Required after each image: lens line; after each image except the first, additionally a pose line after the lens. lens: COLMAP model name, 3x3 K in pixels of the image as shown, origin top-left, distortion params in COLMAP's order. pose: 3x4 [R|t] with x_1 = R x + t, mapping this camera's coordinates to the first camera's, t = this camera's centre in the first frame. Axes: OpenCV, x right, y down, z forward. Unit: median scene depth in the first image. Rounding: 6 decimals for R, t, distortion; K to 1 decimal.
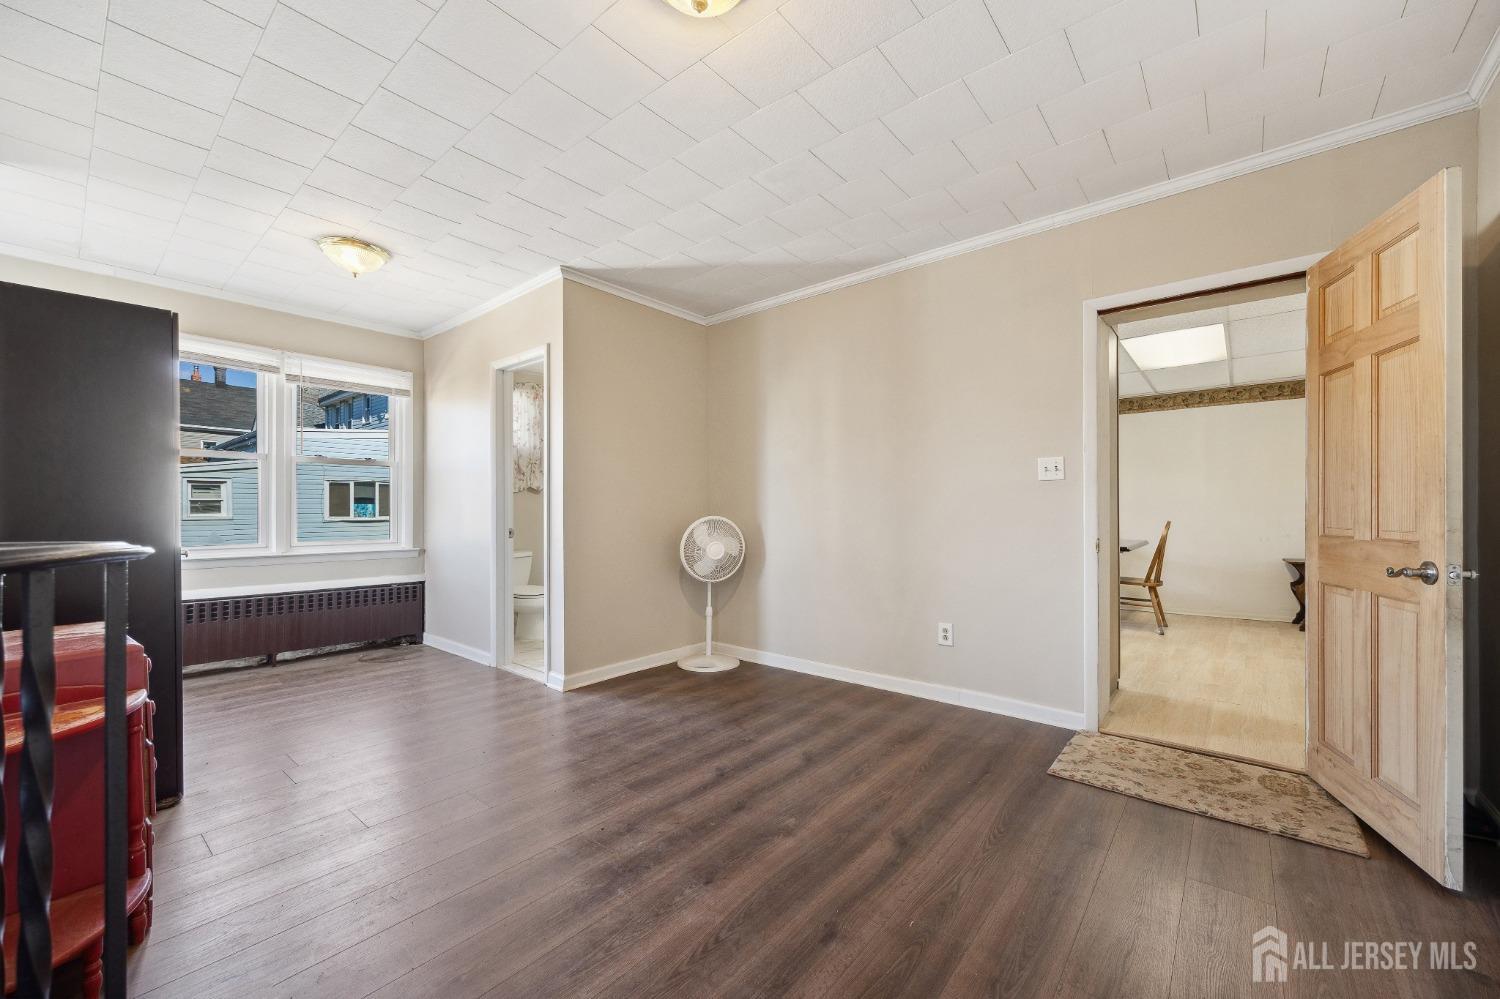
lens RADIAL K [[605.3, 0, 747.8], [0, 605.3, 497.3], [0, 0, 1]] dist [0.000056, -0.000056]
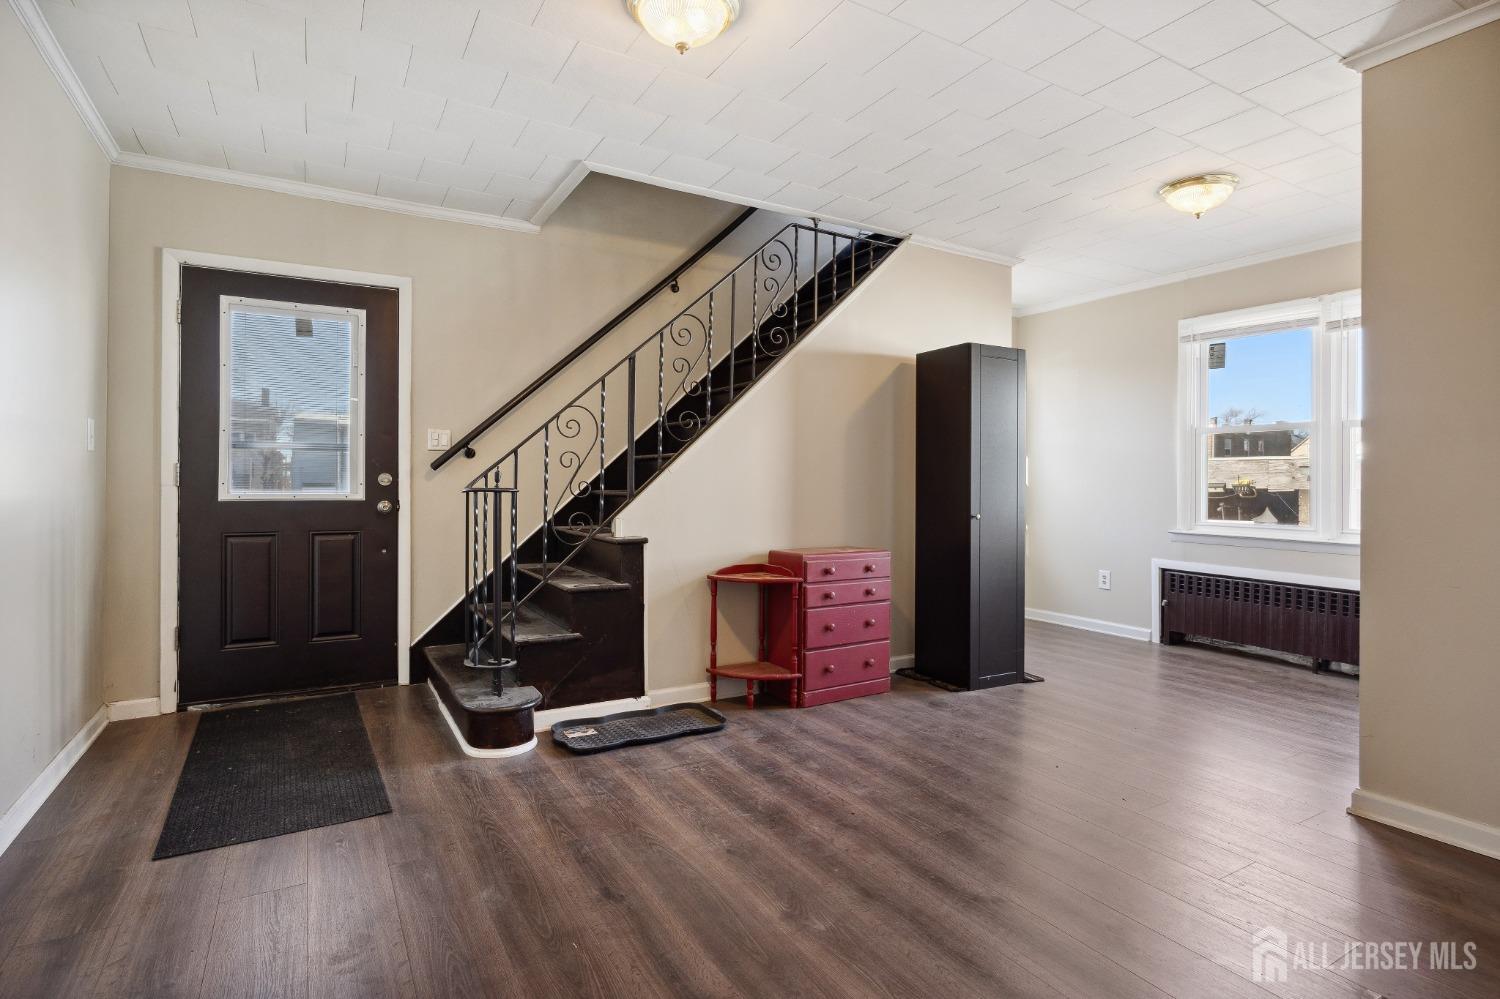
lens RADIAL K [[739.9, 0, 749.7], [0, 739.9, 484.8], [0, 0, 1]] dist [-0.001247, -0.000385]
pose [[-0.348699, -0.001712, -0.937233, 0.569509], [0.016416, 0.999834, -0.007934, 0.014946], [0.937091, -0.018152, -0.348613, 0.770952]]
